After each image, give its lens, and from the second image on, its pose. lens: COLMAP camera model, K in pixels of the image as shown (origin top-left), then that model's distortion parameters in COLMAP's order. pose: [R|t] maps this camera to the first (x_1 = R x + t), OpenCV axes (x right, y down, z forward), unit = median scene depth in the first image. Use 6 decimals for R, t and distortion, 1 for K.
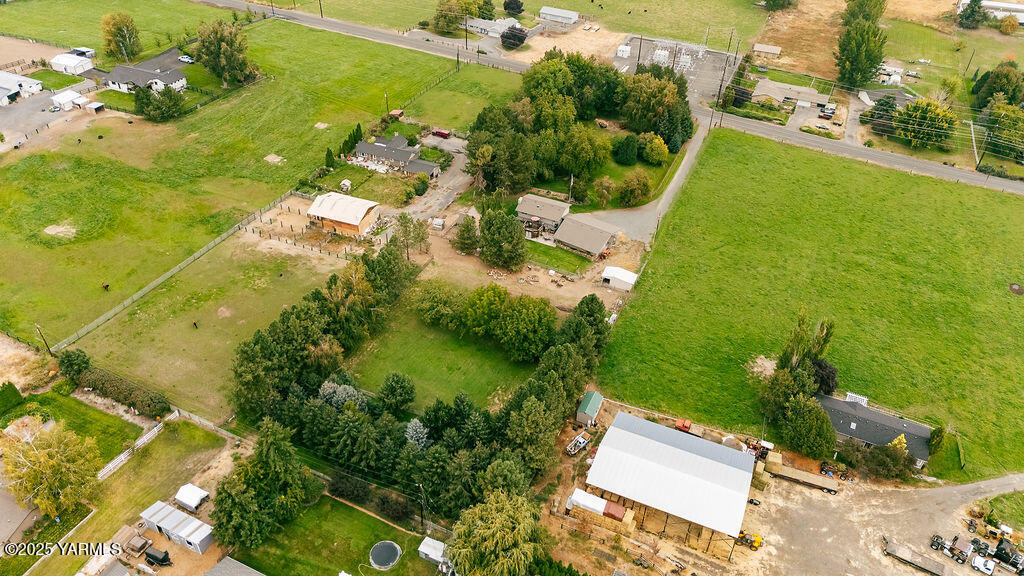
lens RADIAL K [[745.9, 0, 512.0], [0, 745.9, 288.0], [0, 0, 1]] dist [0.104093, -0.127120]
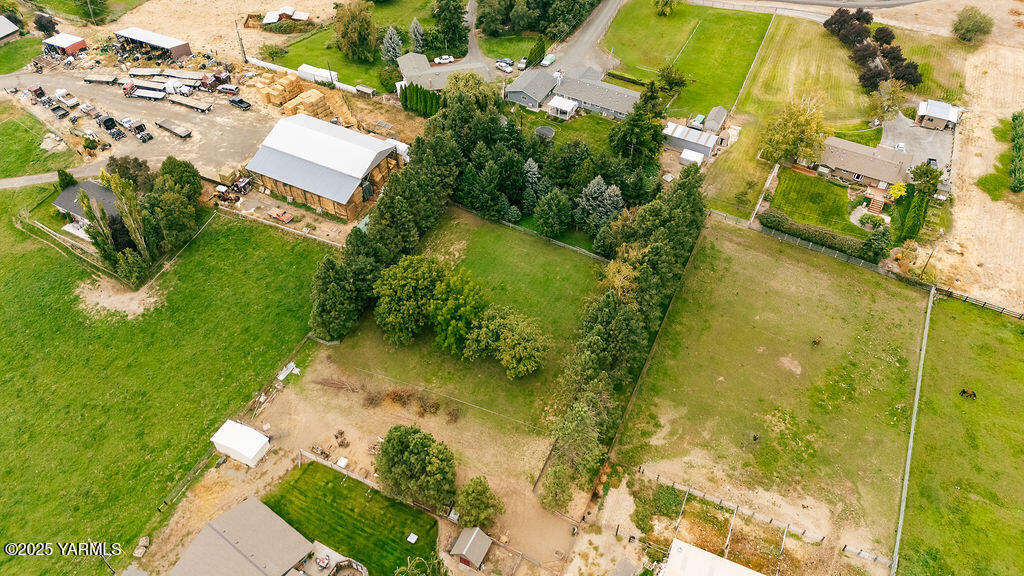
lens RADIAL K [[745.9, 0, 512.0], [0, 745.9, 288.0], [0, 0, 1]] dist [0.104093, -0.127120]
pose [[-0.997578, -0.069227, 0.006767, -0.079774], [0.000243, 0.093815, 0.995590, -0.637255], [-0.069557, 0.993180, -0.093571, 0.862169]]
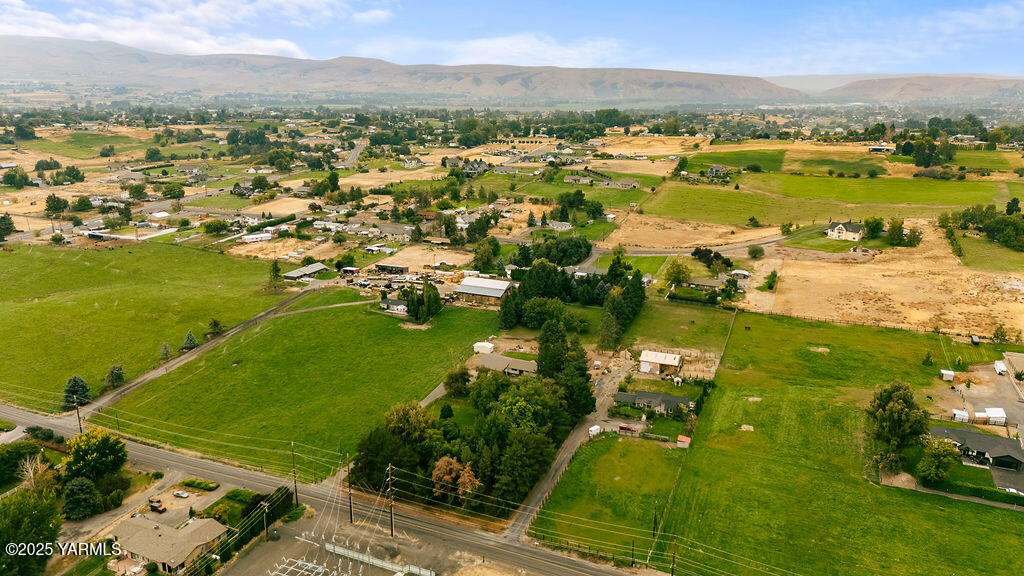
lens RADIAL K [[745.9, 0, 512.0], [0, 745.9, 288.0], [0, 0, 1]] dist [0.104093, -0.127120]
pose [[-0.999588, -0.027580, -0.007982, 0.090071], [-0.022461, 0.577938, 0.815771, -1.432380], [-0.017886, 0.815614, -0.578319, 1.793466]]
